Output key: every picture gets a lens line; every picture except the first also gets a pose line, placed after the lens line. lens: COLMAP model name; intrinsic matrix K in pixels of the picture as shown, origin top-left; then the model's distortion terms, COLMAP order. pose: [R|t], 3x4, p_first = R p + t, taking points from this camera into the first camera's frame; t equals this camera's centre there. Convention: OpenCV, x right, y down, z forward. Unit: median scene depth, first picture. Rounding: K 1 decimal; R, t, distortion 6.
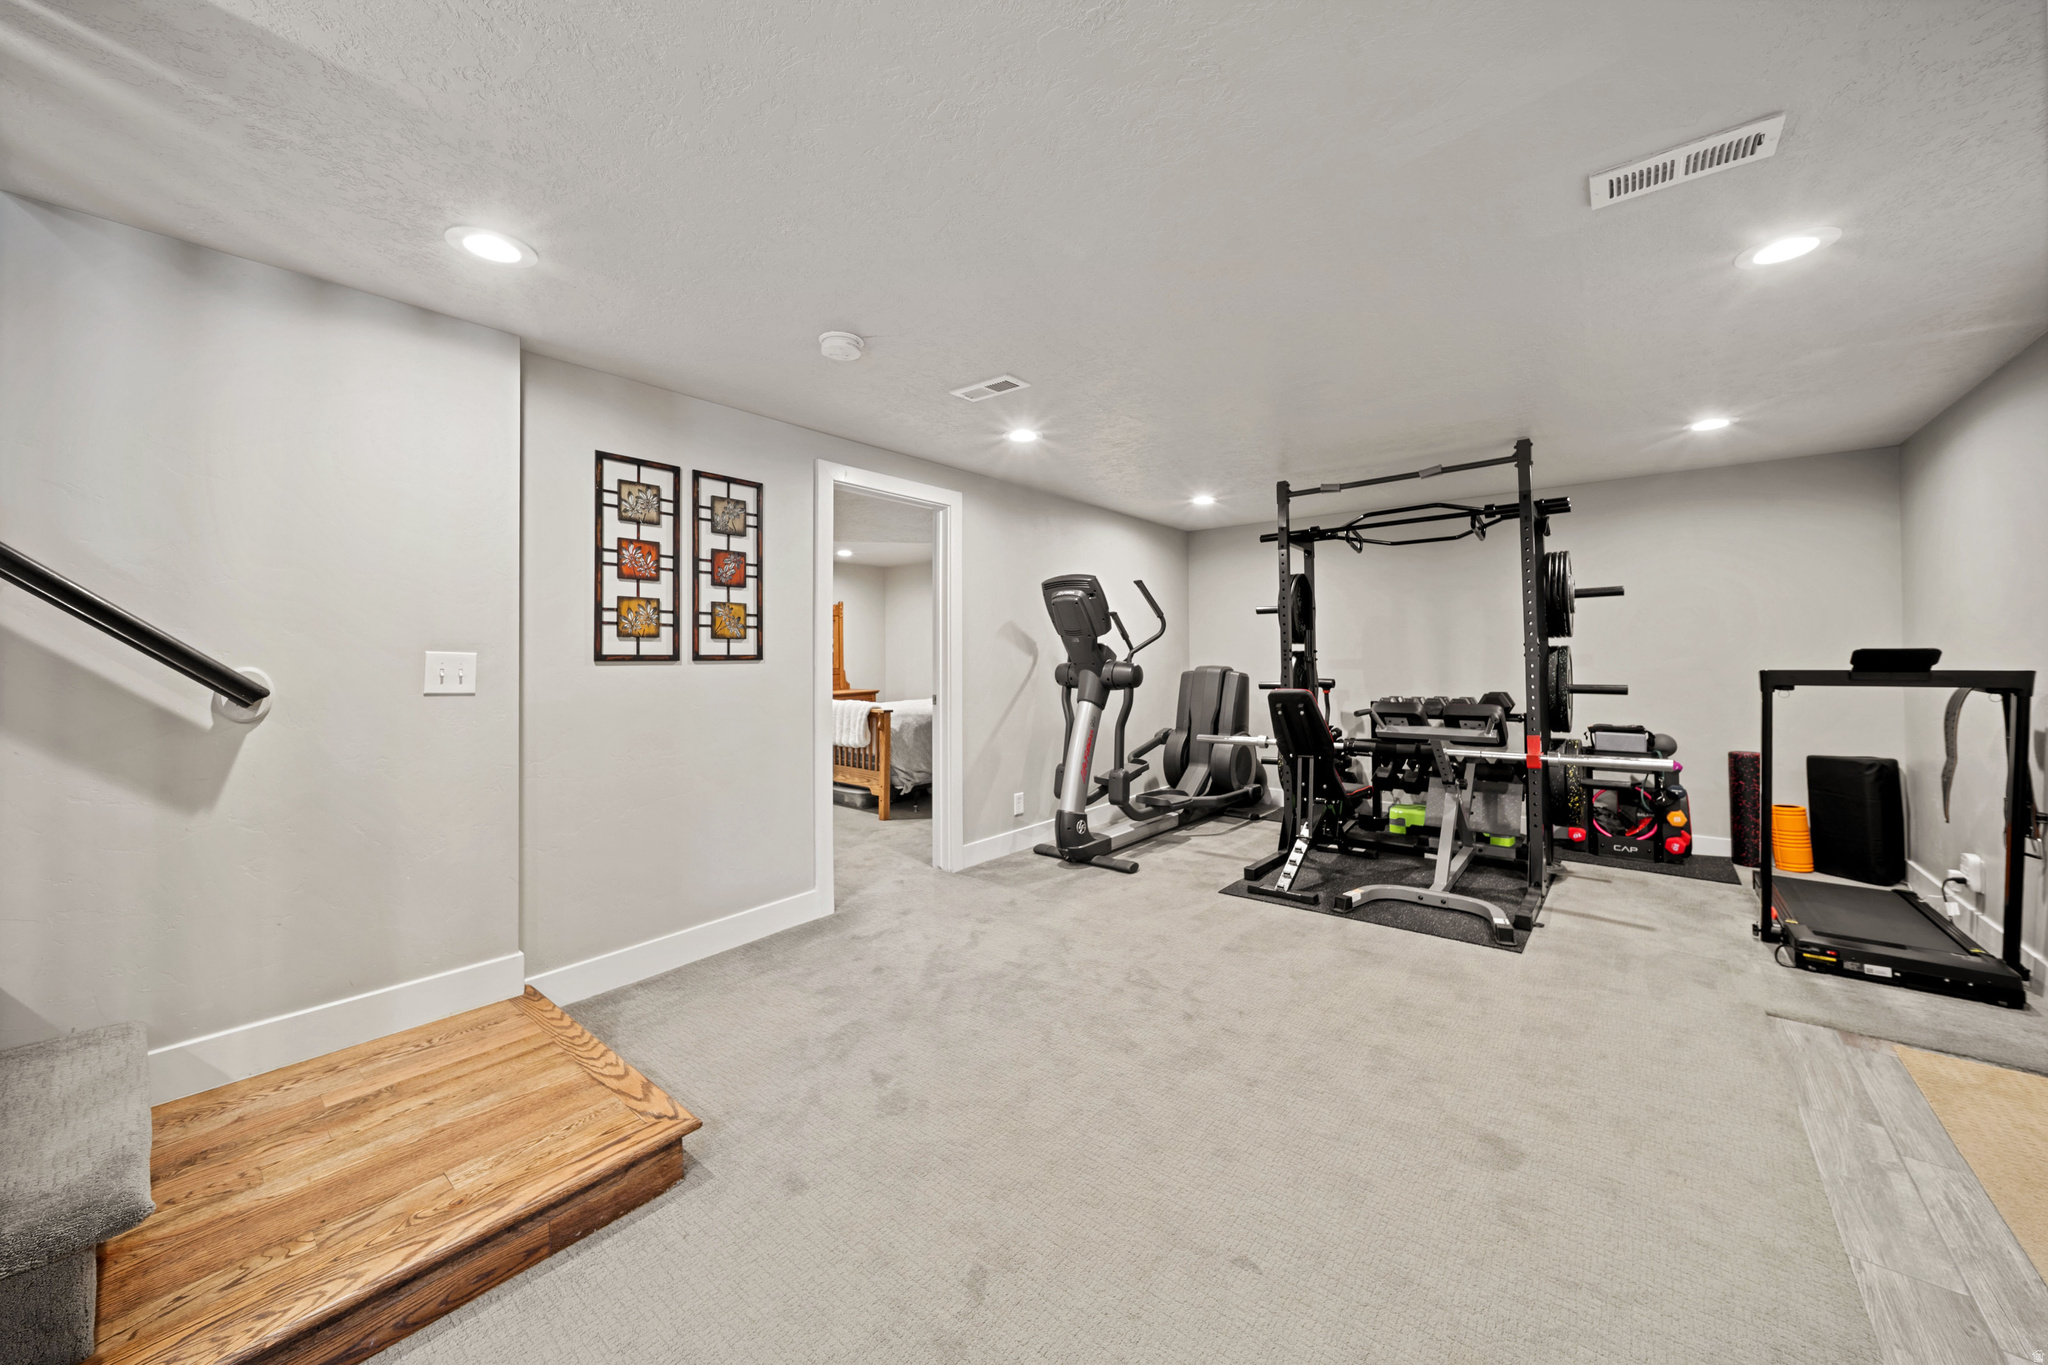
lens RADIAL K [[734.3, 0, 1018.3], [0, 734.3, 651.9], [0, 0, 1]] dist [0.000252, -0.000913]
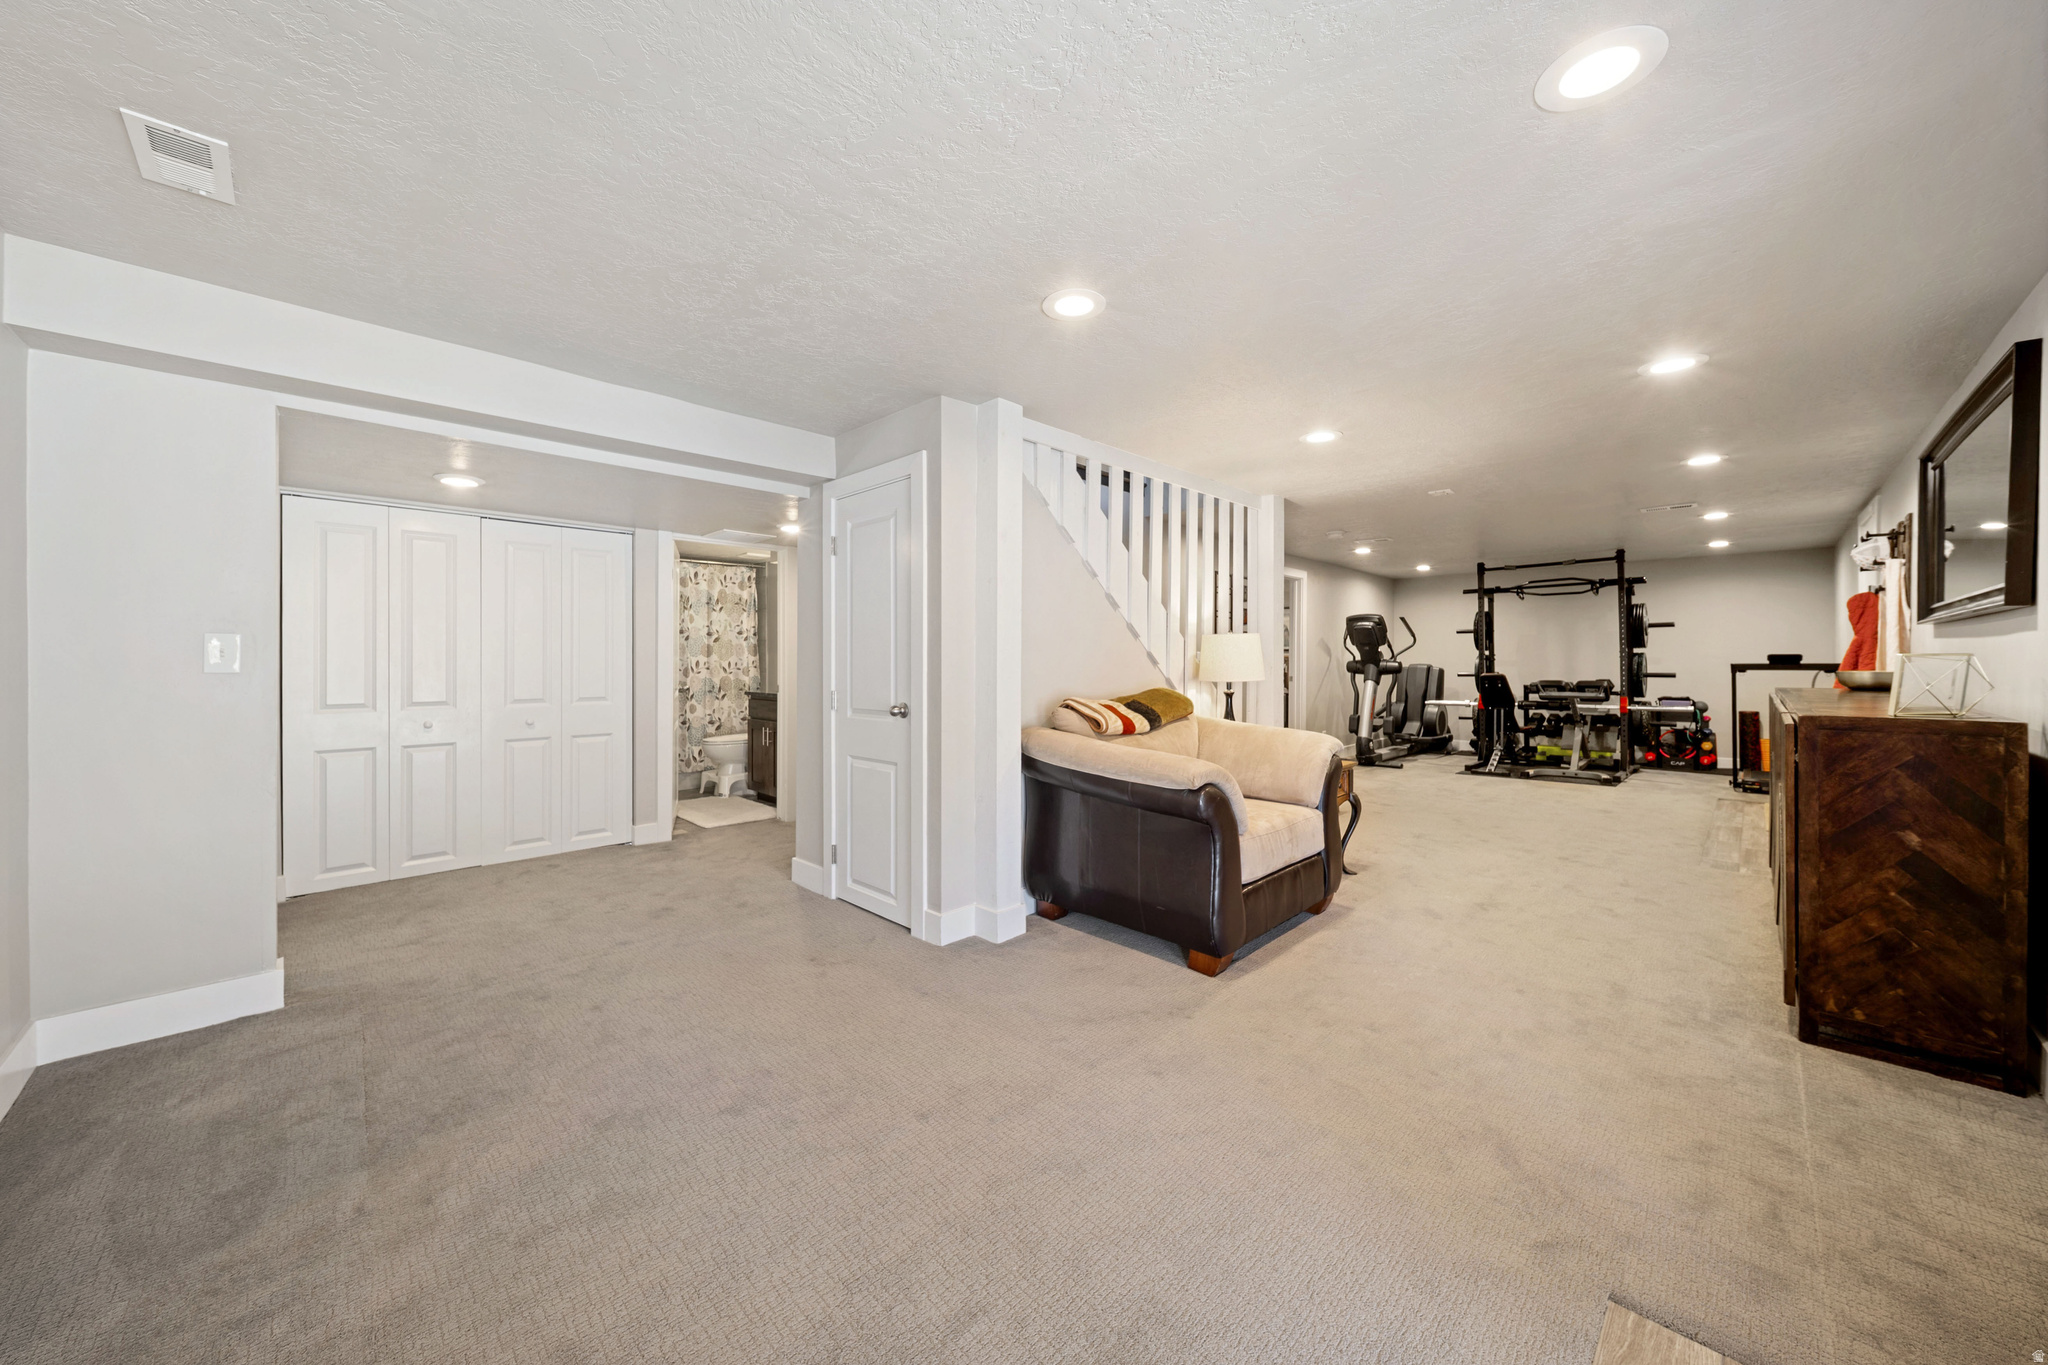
lens RADIAL K [[729.2, 0, 1016.0], [0, 729.2, 660.5], [0, 0, 1]] dist [0.000304, -0.000243]
pose [[0.995643, 0.007512, -0.092949, -0.704636], [-0.007071, 0.999962, 0.005078, 0.014167], [0.092983, -0.004399, 0.995658, -1.044425]]
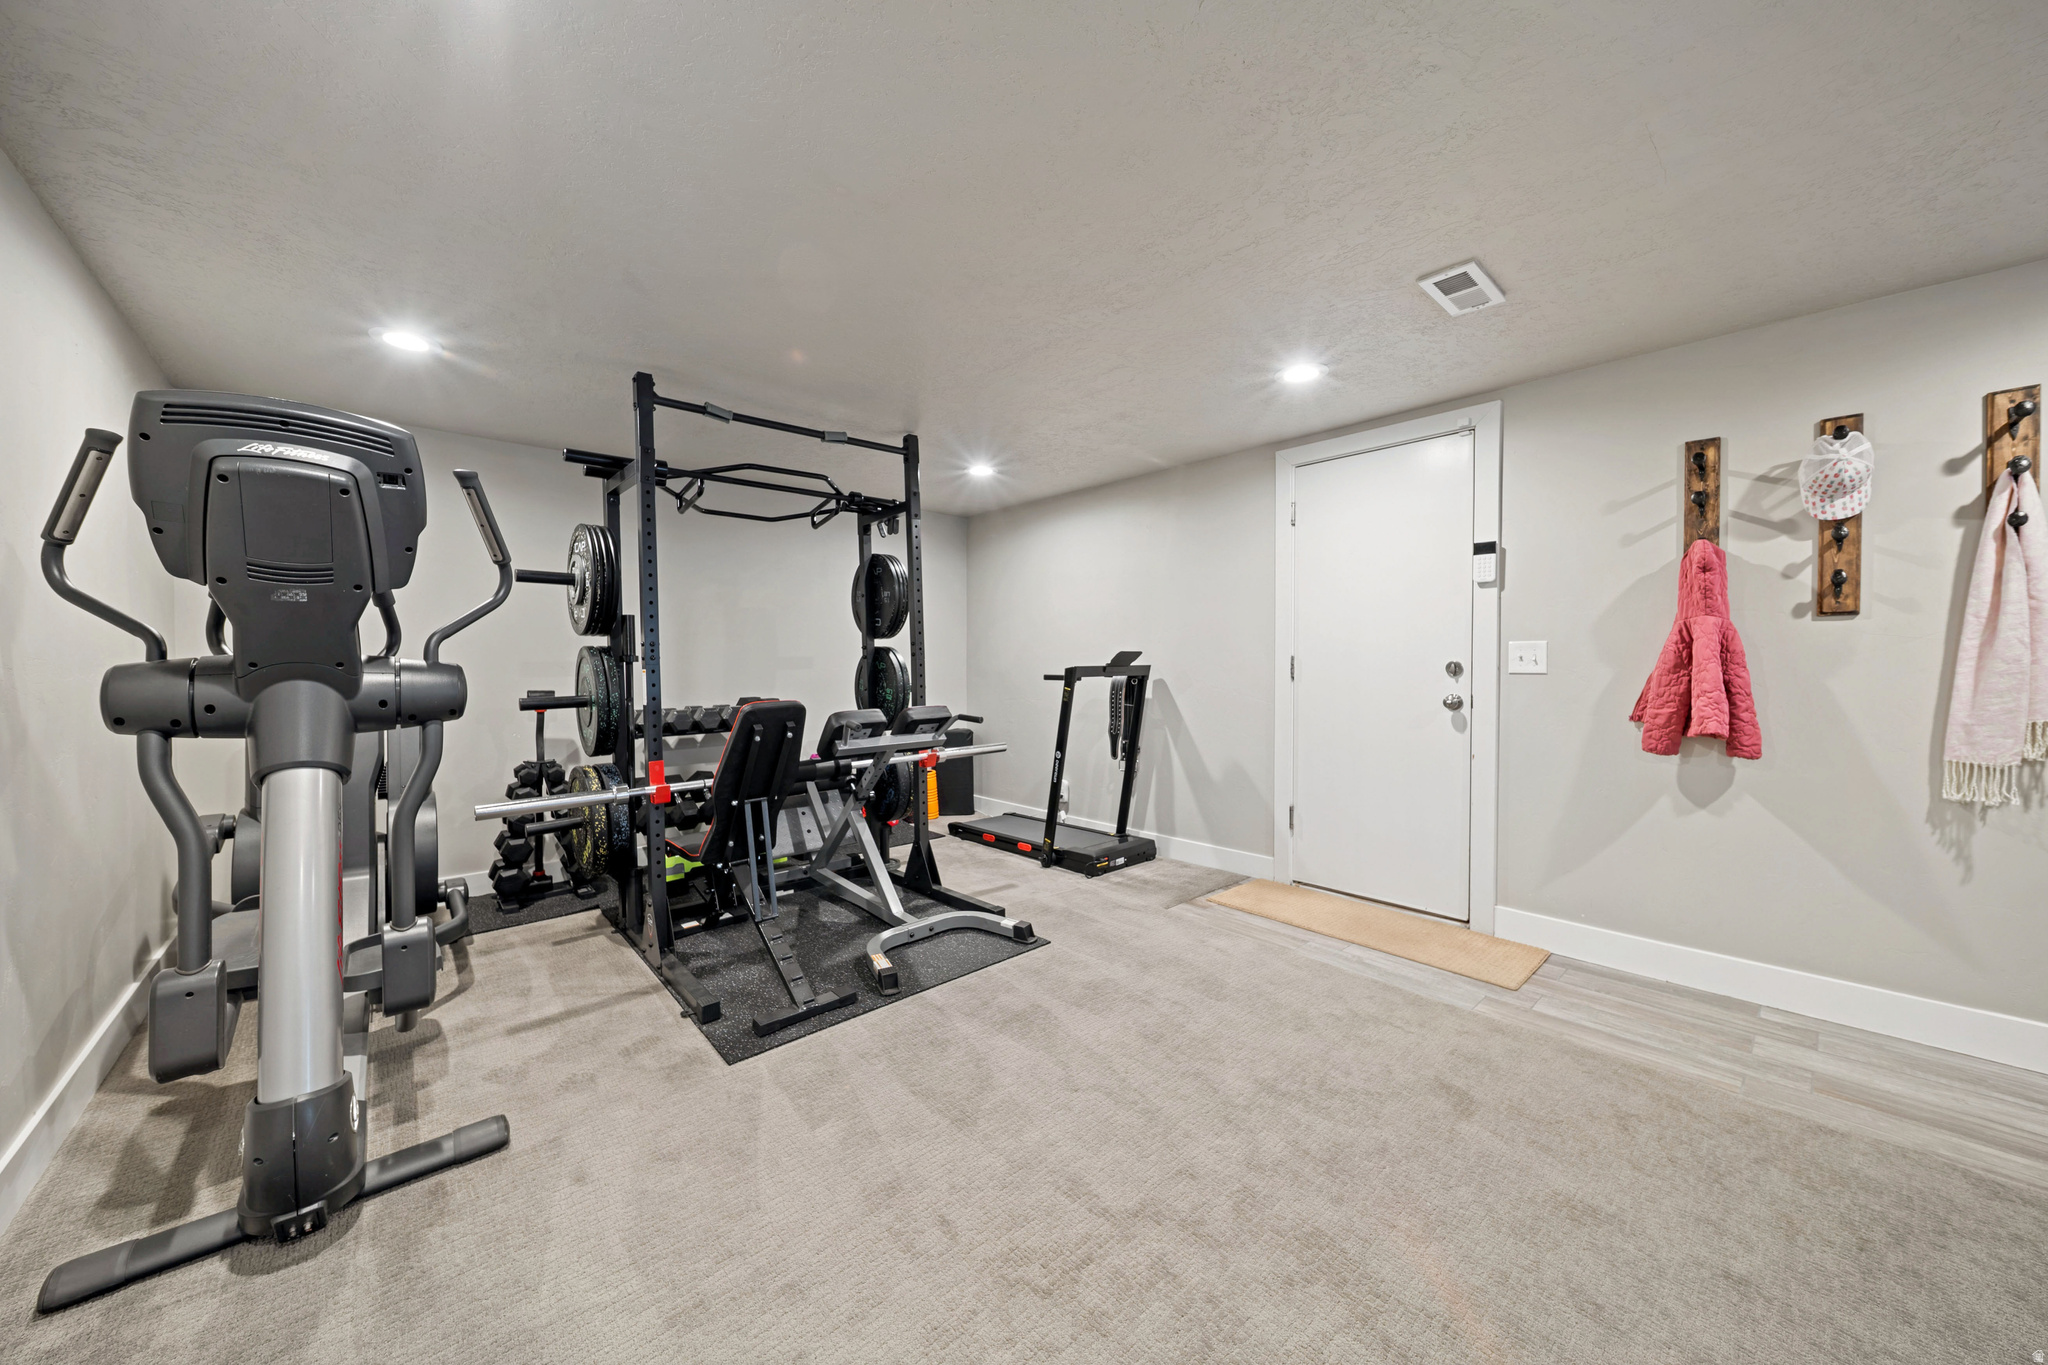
lens RADIAL K [[716.4, 0, 1019.8], [0, 716.4, 676.4], [0, 0, 1]] dist [-0.000503, -0.000283]
pose [[0.140511, -0.013426, 0.989988, -0.226164], [-0.004689, 0.999888, 0.014226, 0.017453], [-0.990068, -0.006641, 0.140432, 0.663749]]
